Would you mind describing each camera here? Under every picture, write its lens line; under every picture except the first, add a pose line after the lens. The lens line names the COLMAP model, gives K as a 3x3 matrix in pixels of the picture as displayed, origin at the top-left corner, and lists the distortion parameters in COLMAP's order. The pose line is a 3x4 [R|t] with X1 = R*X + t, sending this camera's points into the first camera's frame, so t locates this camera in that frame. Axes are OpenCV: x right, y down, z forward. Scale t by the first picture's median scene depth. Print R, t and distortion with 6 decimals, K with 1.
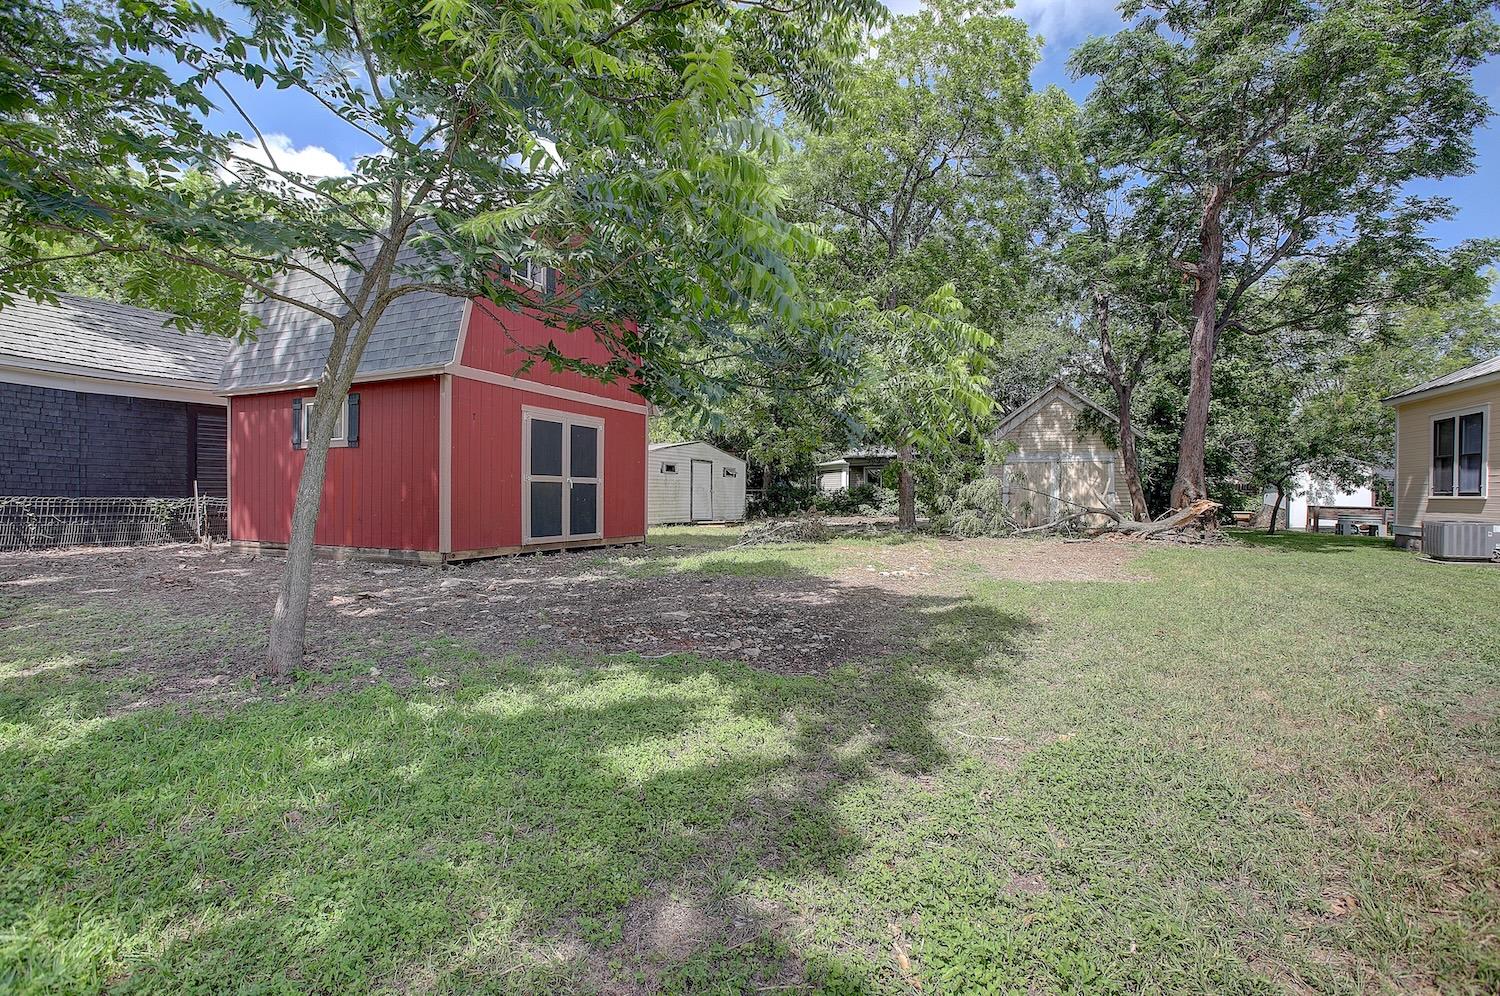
lens RADIAL K [[704.0, 0, 748.1], [0, 704.0, 502.9], [0, 0, 1]] dist [-0.021521, 0.004774]
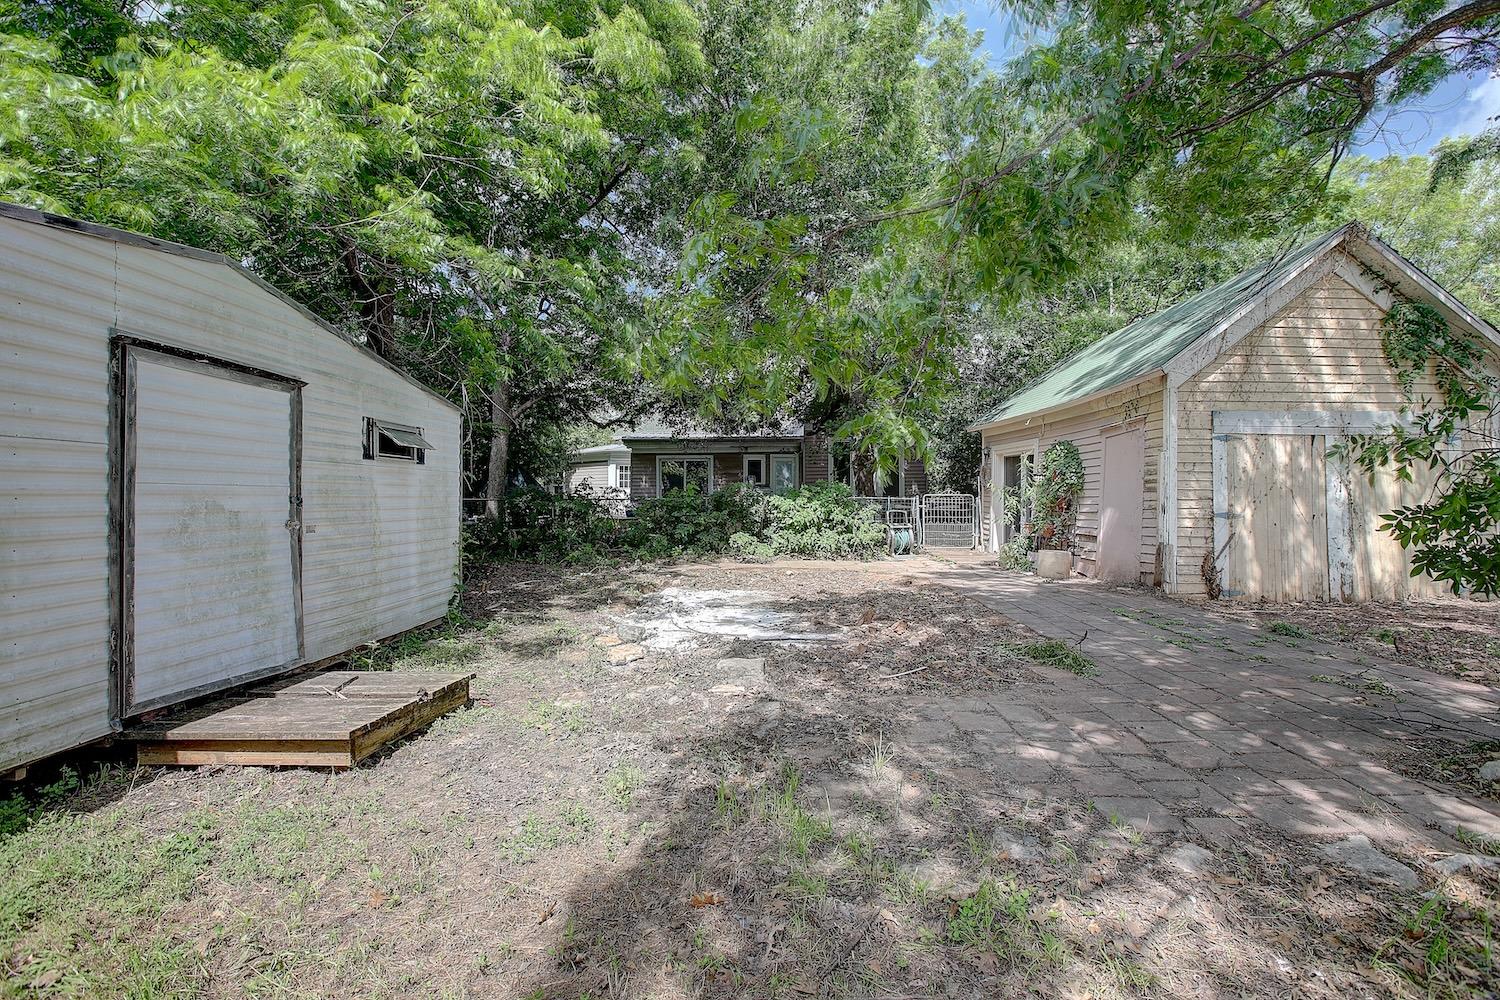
lens RADIAL K [[704.0, 0, 760.5], [0, 704.0, 494.3], [0, 0, 1]] dist [-0.021521, 0.004774]
pose [[0.904979, -0.002821, 0.425447, -0.029652], [0.006877, 0.999944, -0.008000, -0.044750], [-0.425401, 0.010165, 0.904948, 1.426420]]
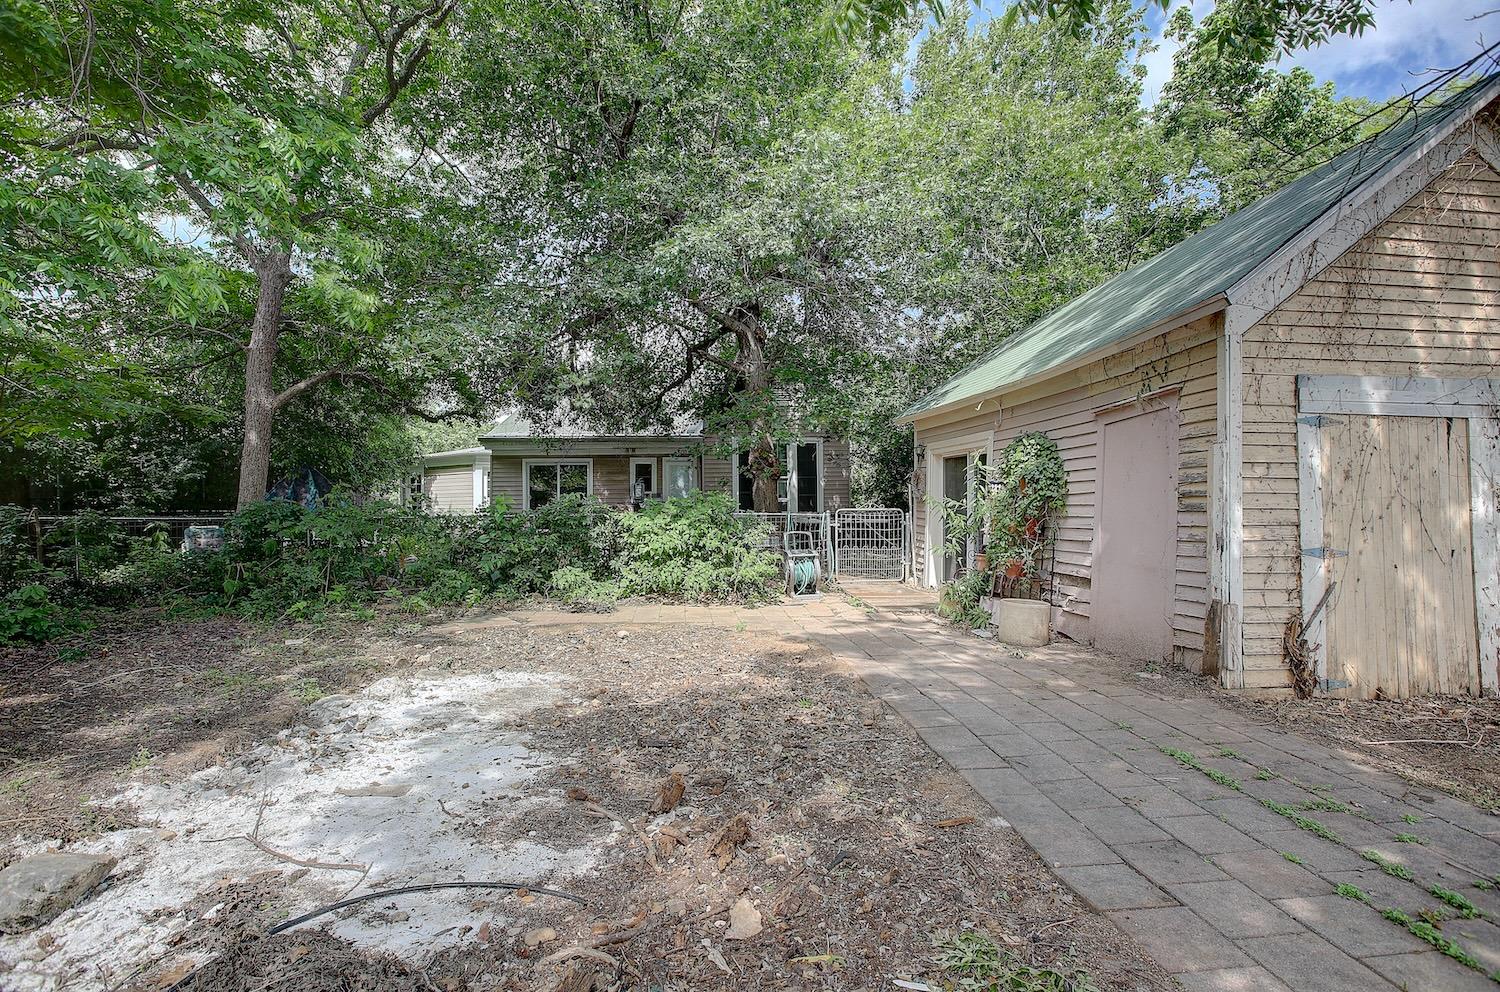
lens RADIAL K [[704.0, 0, 760.4], [0, 704.0, 501.9], [0, 0, 1]] dist [-0.021521, 0.004774]
pose [[0.861682, -0.005192, 0.507422, 0.197783], [0.009653, 0.999934, -0.006161, -0.056546], [-0.507356, 0.010207, 0.861676, 1.675401]]
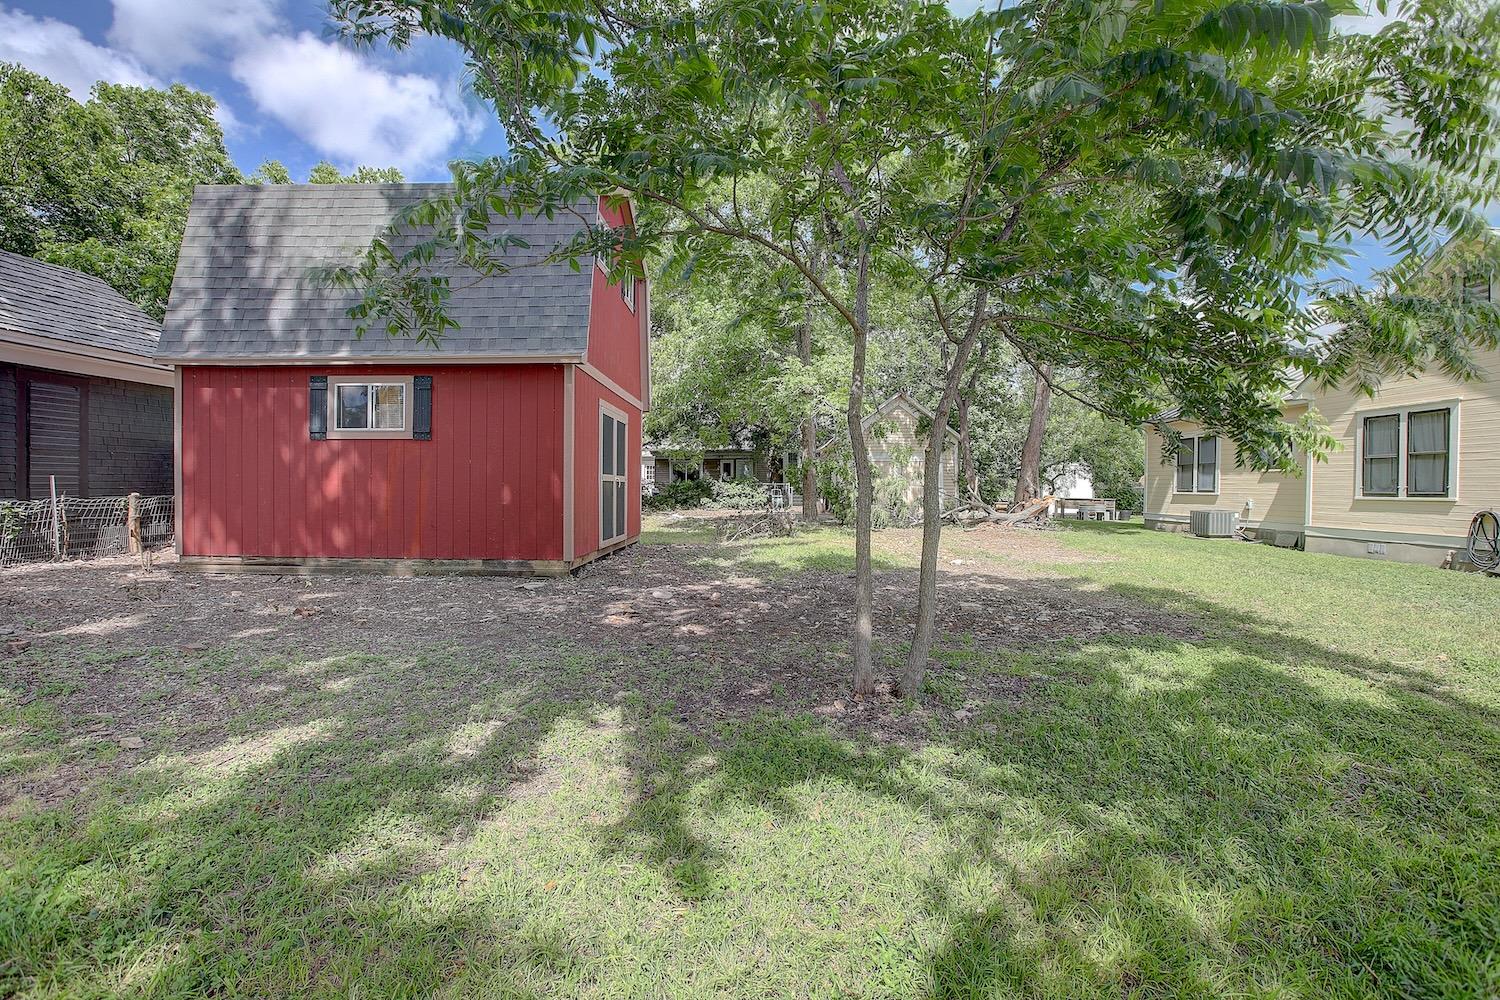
lens RADIAL K [[704.0, 0, 756.9], [0, 704.0, 504.4], [0, 0, 1]] dist [-0.021521, 0.004774]
pose [[0.916323, -0.008766, 0.400344, -0.433406], [0.002536, 0.999867, 0.016088, -0.012186], [-0.400432, -0.013726, 0.916224, 0.053361]]
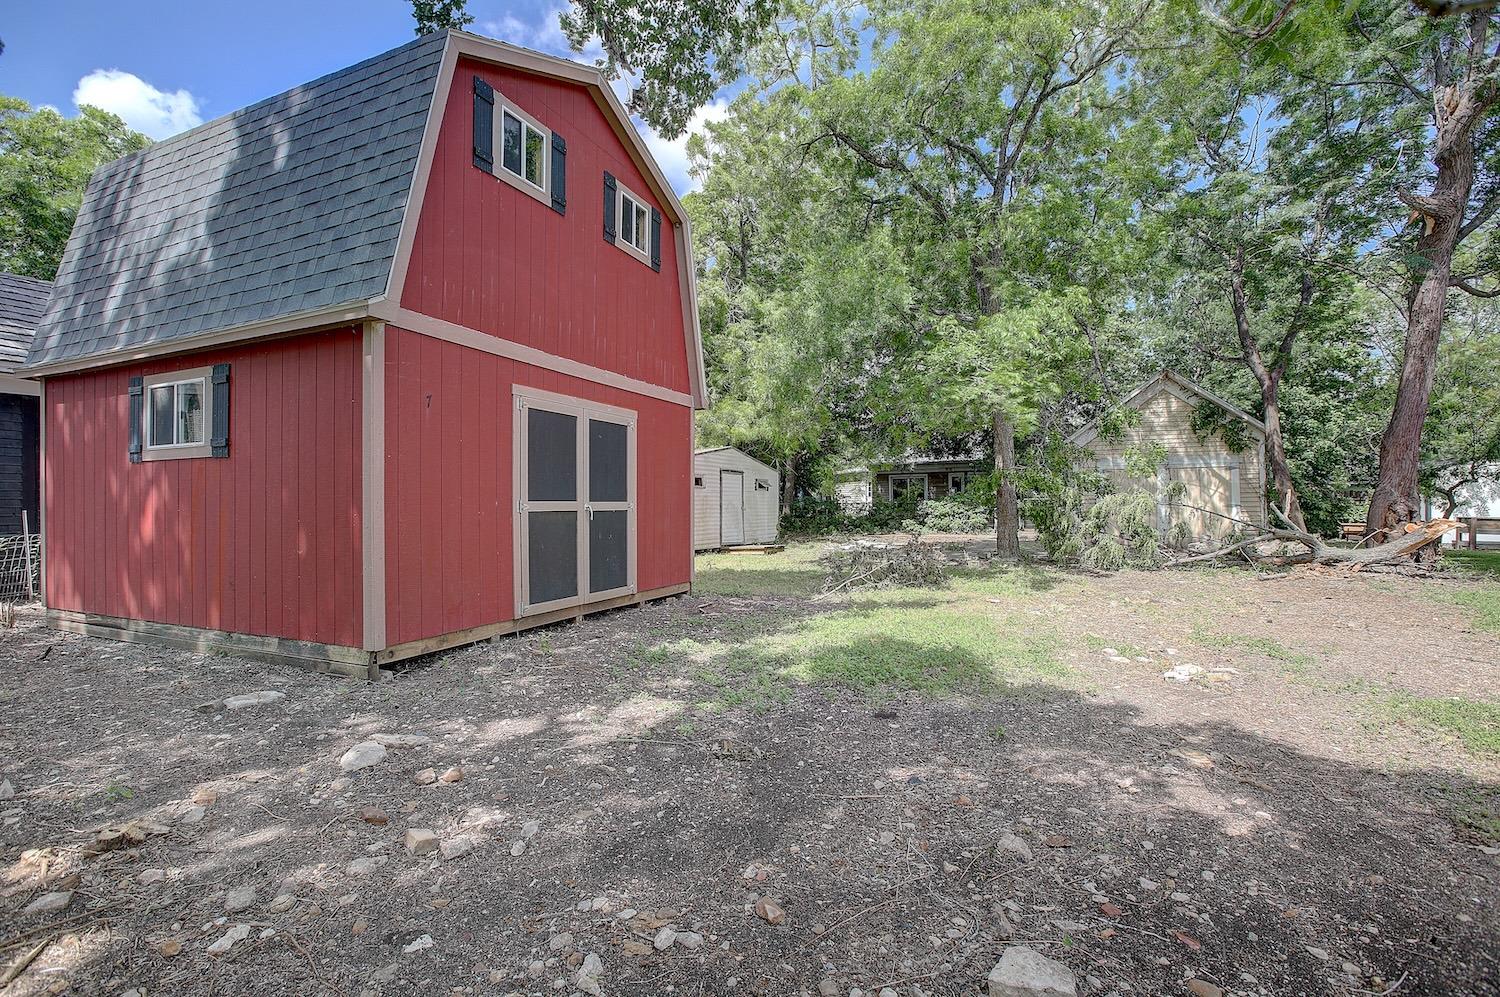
lens RADIAL K [[704.0, 0, 739.3], [0, 704.0, 499.1], [0, 0, 1]] dist [-0.021521, 0.004774]
pose [[0.999910, -0.010966, 0.007669, -0.115537], [0.011099, 0.999786, -0.017486, -0.024995], [-0.007476, 0.017569, 0.999818, 0.344691]]
